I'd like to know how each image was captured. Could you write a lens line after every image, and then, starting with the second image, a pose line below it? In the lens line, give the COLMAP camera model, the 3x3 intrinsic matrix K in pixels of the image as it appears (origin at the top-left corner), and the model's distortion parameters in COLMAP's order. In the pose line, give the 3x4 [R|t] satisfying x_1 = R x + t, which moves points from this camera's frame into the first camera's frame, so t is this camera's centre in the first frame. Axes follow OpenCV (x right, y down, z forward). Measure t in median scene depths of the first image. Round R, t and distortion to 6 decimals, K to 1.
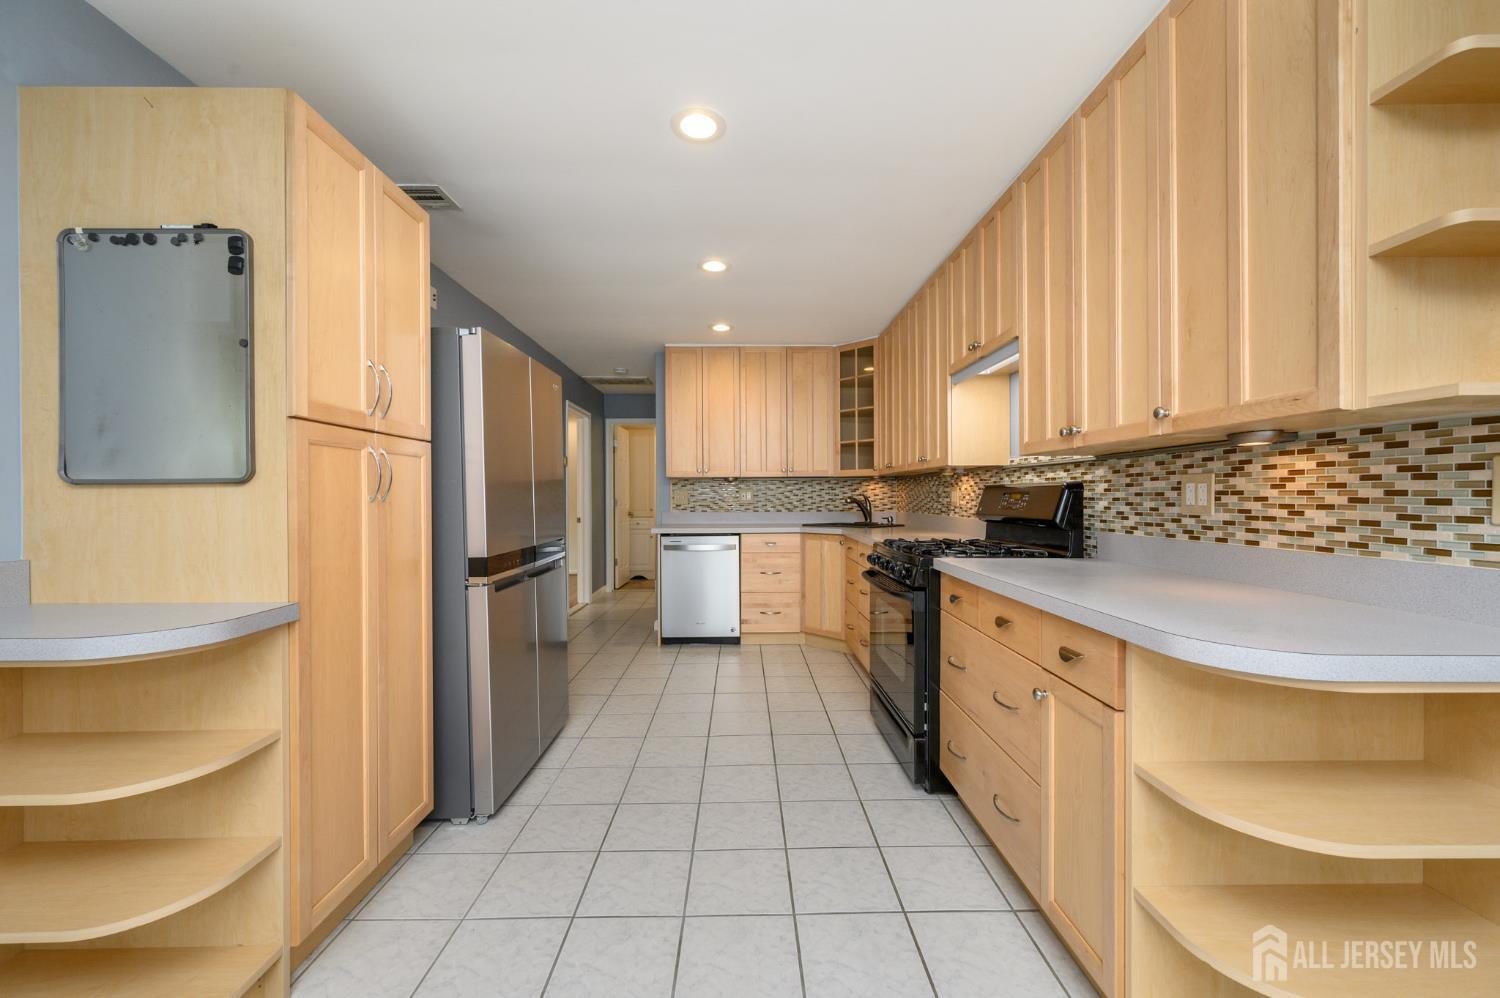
lens RADIAL K [[588.1, 0, 747.5], [0, 588.1, 497.3], [0, 0, 1]] dist [0.000876, 0.000440]
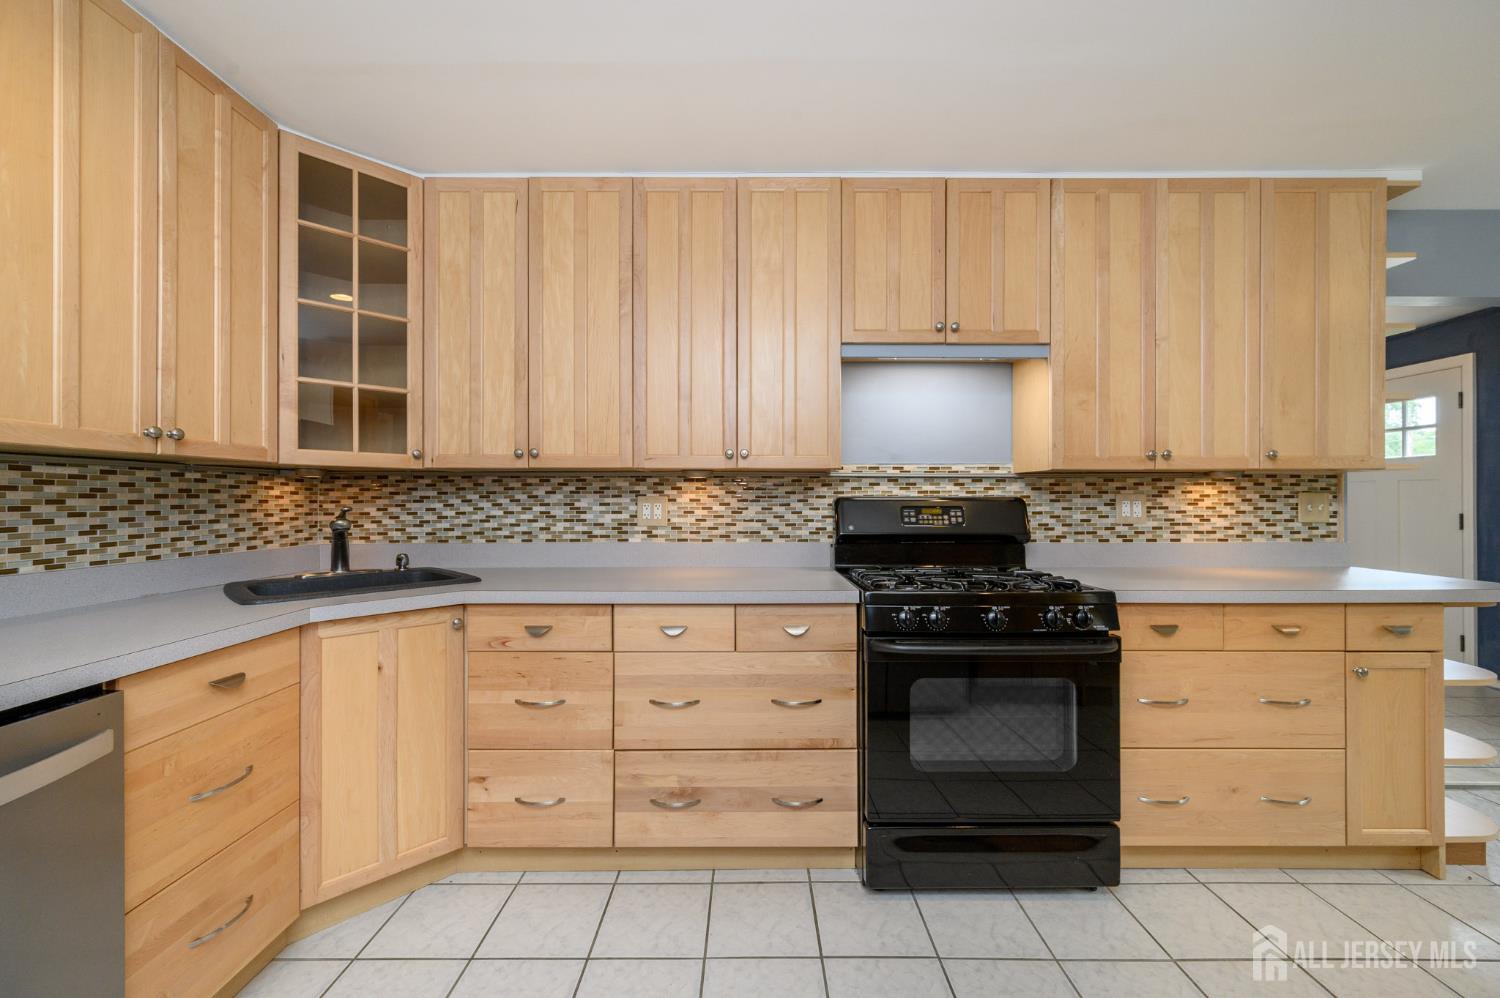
lens RADIAL K [[588.1, 0, 747.5], [0, 588.1, 497.3], [0, 0, 1]] dist [0.000876, 0.000440]
pose [[0.016035, 0.005391, 0.999857, -0.712403], [0.003345, 0.999980, -0.005445, -0.030949], [-0.999866, 0.003431, 0.016016, 2.106048]]
